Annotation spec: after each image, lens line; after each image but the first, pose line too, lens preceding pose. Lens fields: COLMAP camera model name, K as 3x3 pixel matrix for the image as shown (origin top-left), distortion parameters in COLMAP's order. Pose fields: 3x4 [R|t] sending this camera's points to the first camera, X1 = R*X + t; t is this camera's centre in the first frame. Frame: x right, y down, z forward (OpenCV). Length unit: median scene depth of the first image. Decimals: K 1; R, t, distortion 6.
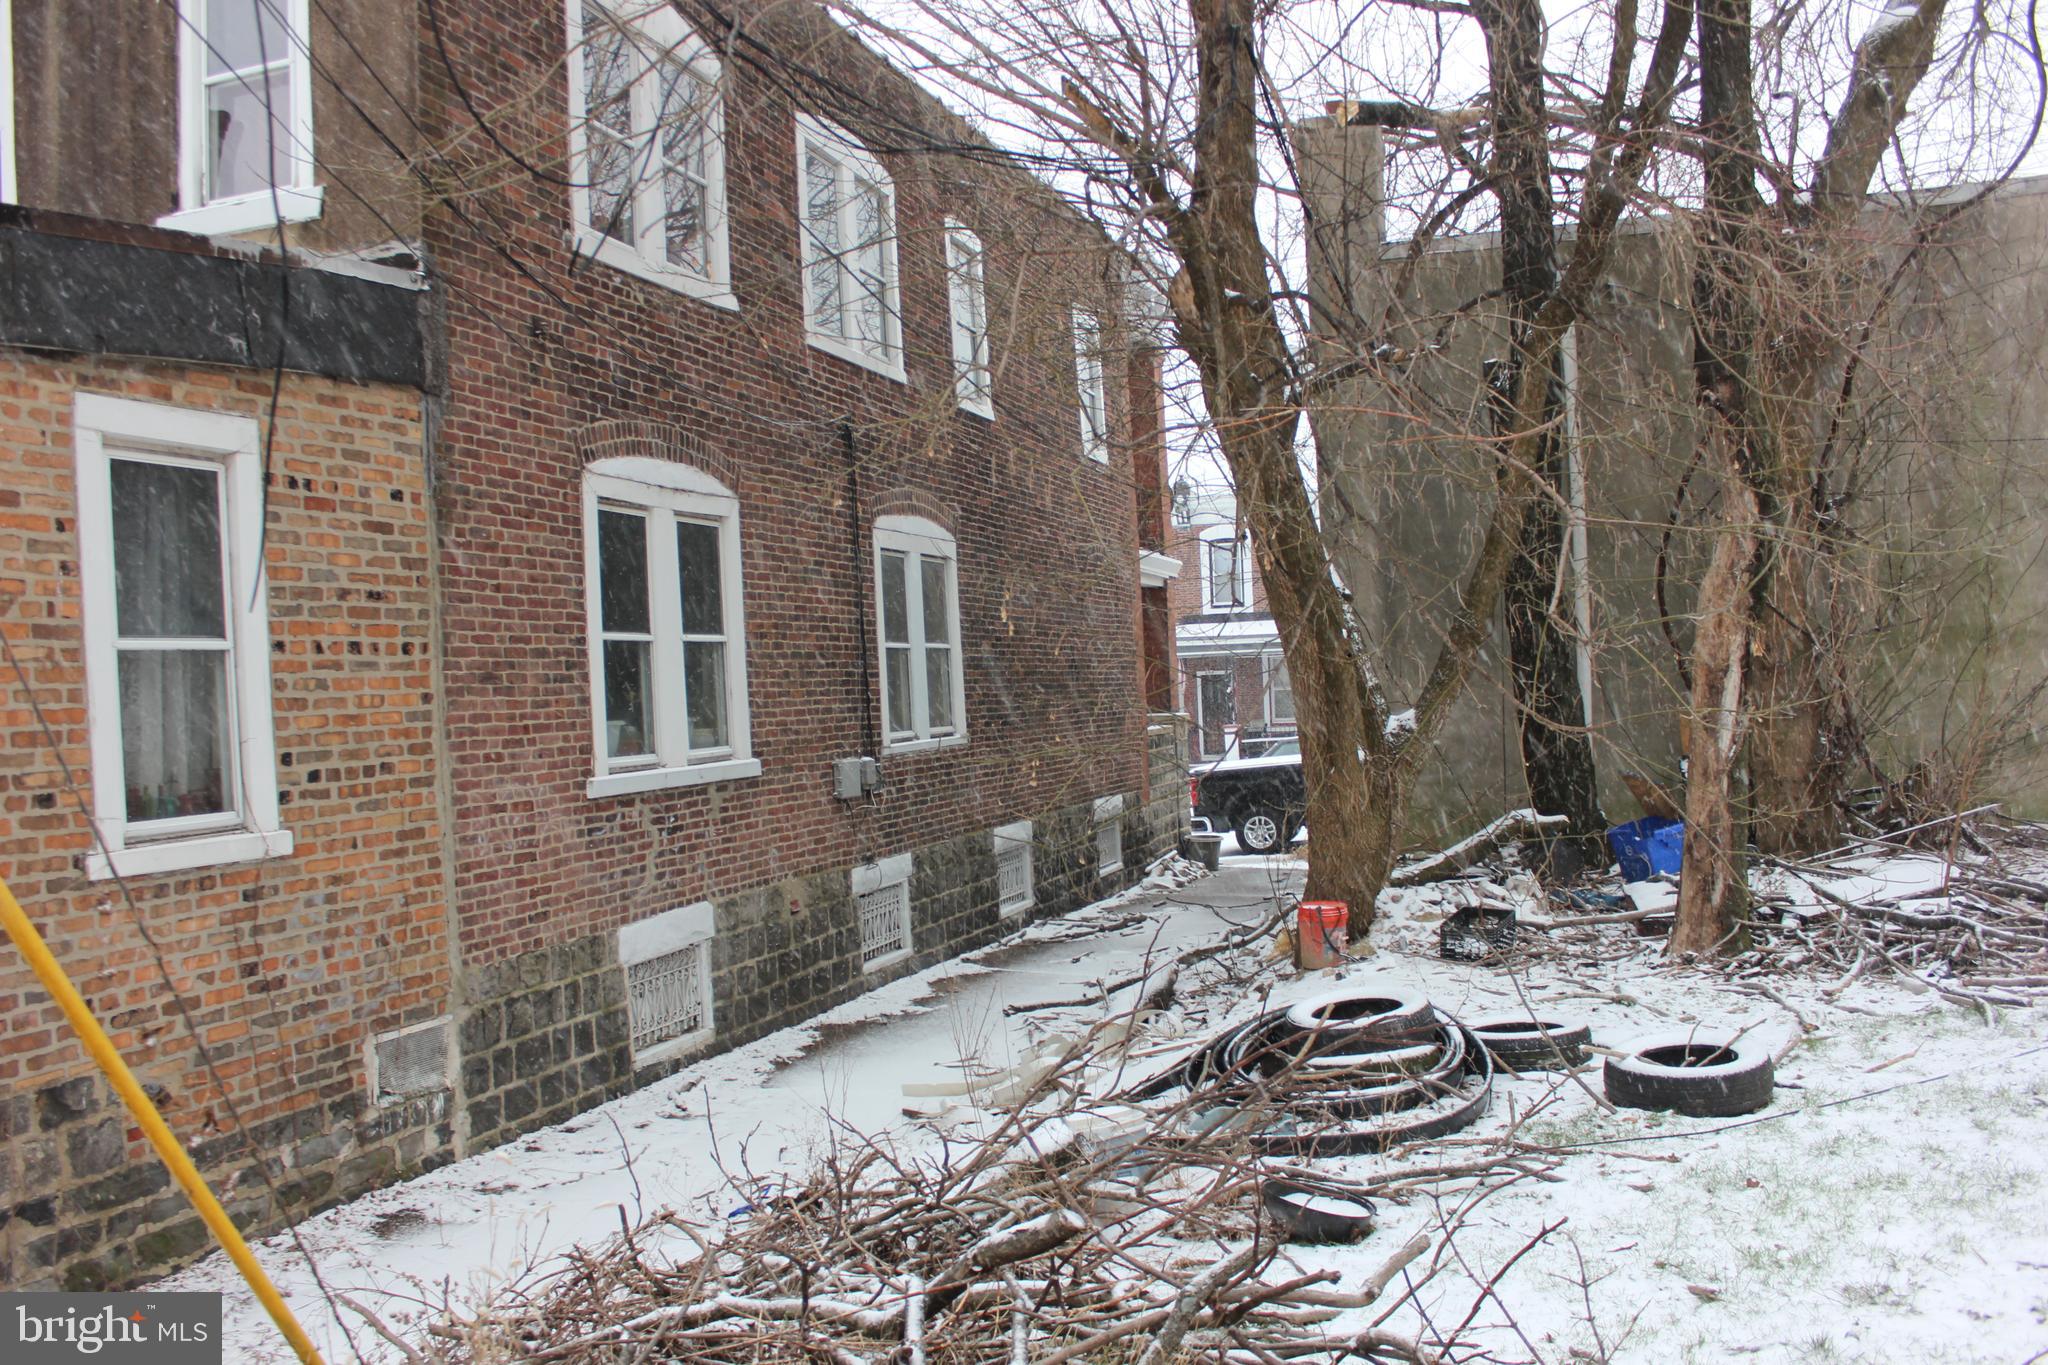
lens RADIAL K [[1696.0, 0, 1023.6], [0, 1696.0, 698.9], [0, 0, 1]] dist [-0.168224, 0.149342]
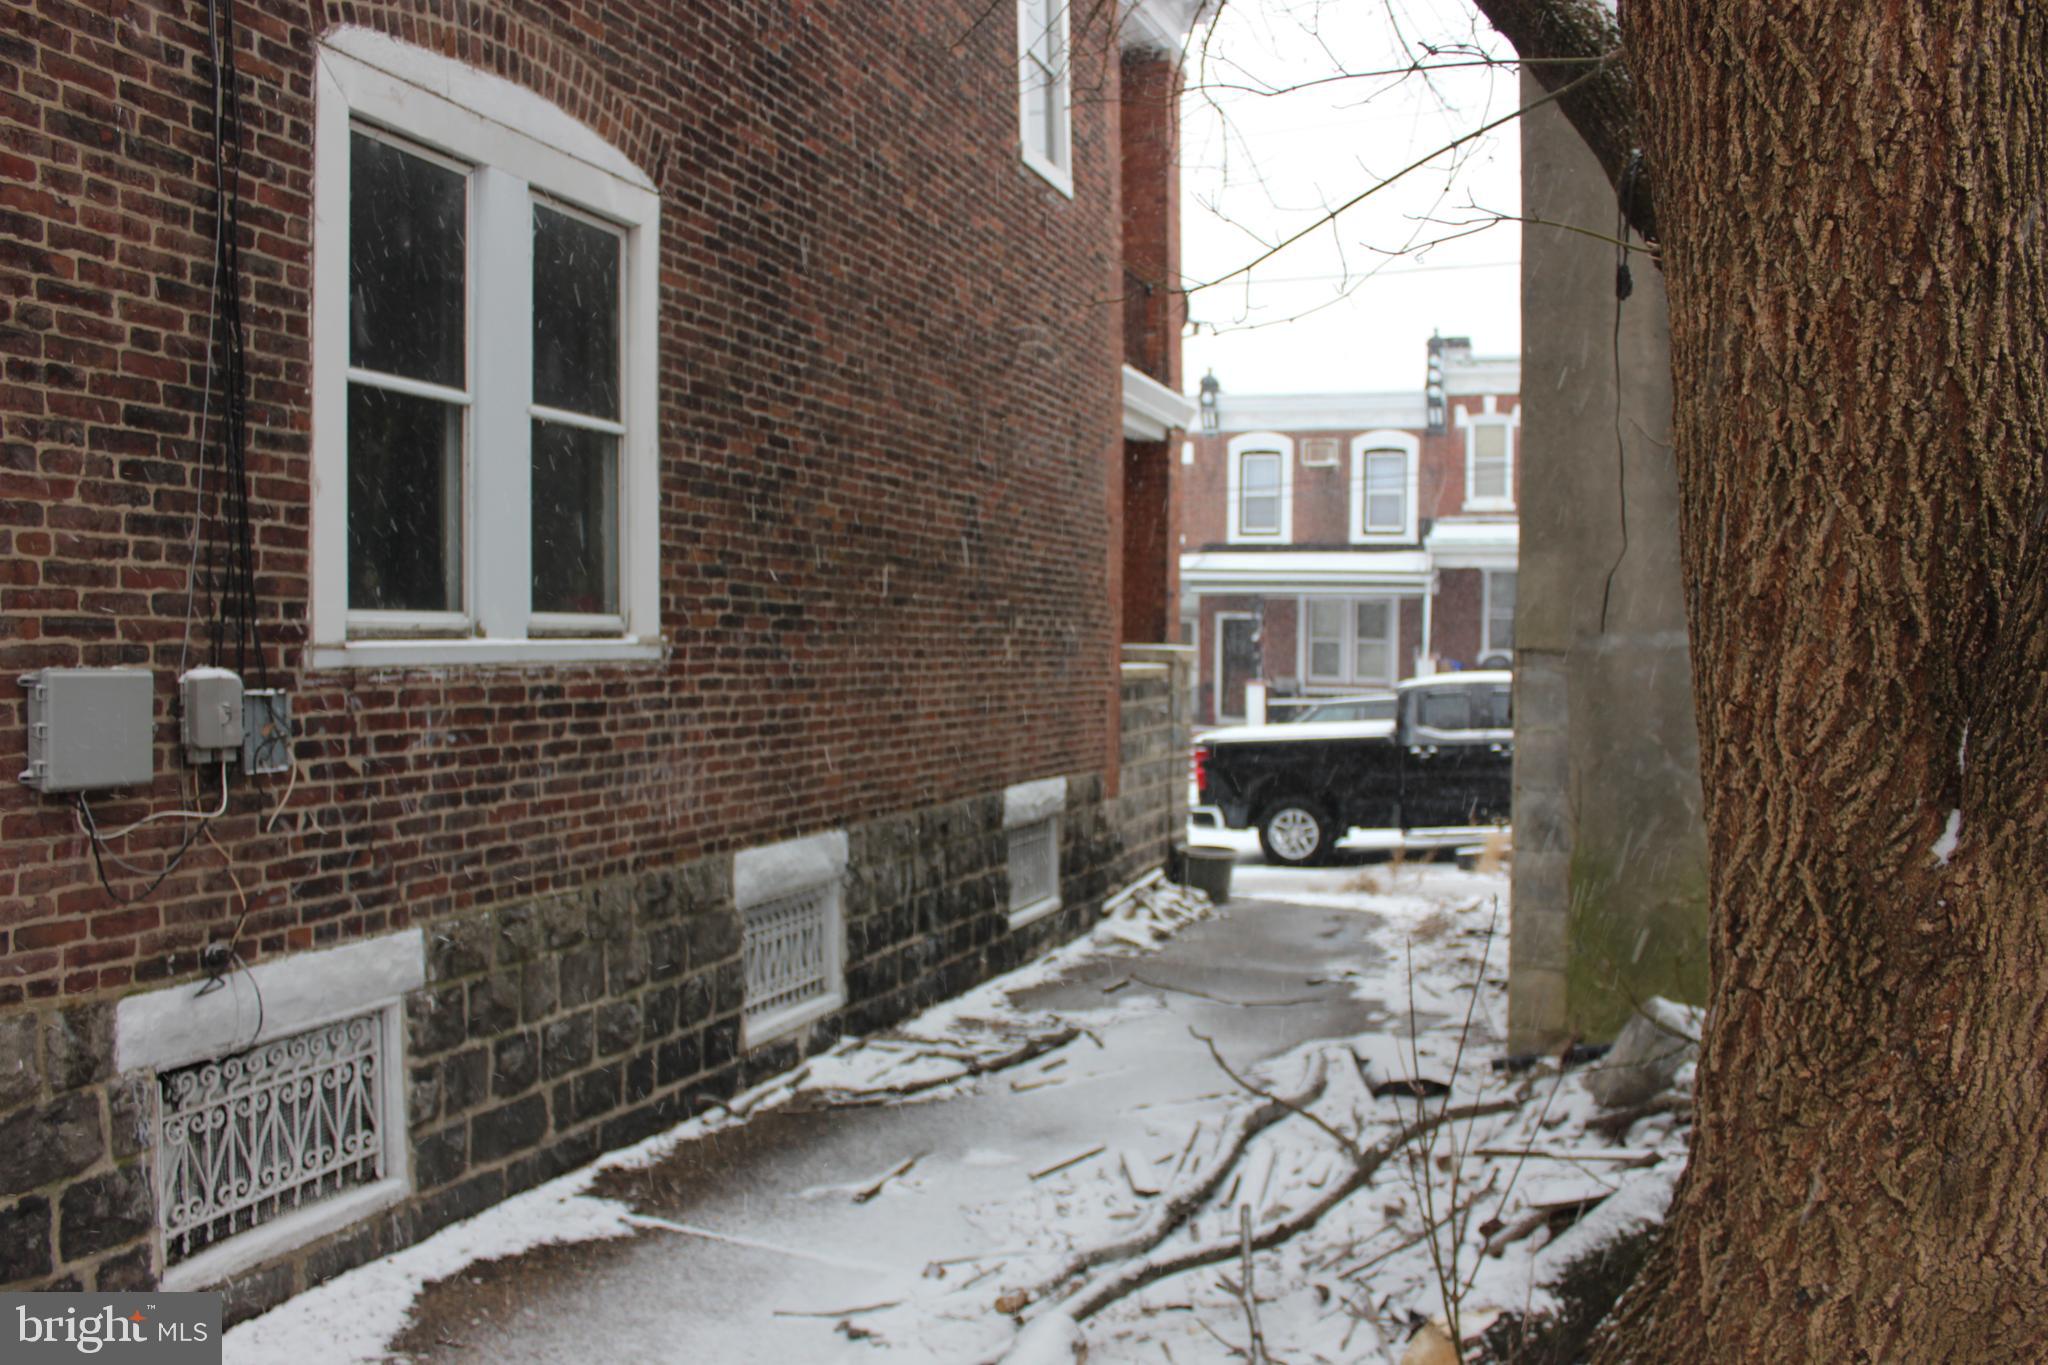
lens RADIAL K [[1696.0, 0, 1023.6], [0, 1696.0, 698.9], [0, 0, 1]] dist [-0.168224, 0.149342]
pose [[0.998627, 0.051068, -0.011665, 0.049129], [-0.050716, 0.998301, 0.028694, 0.014389], [0.013110, -0.028064, 0.999520, 0.430465]]
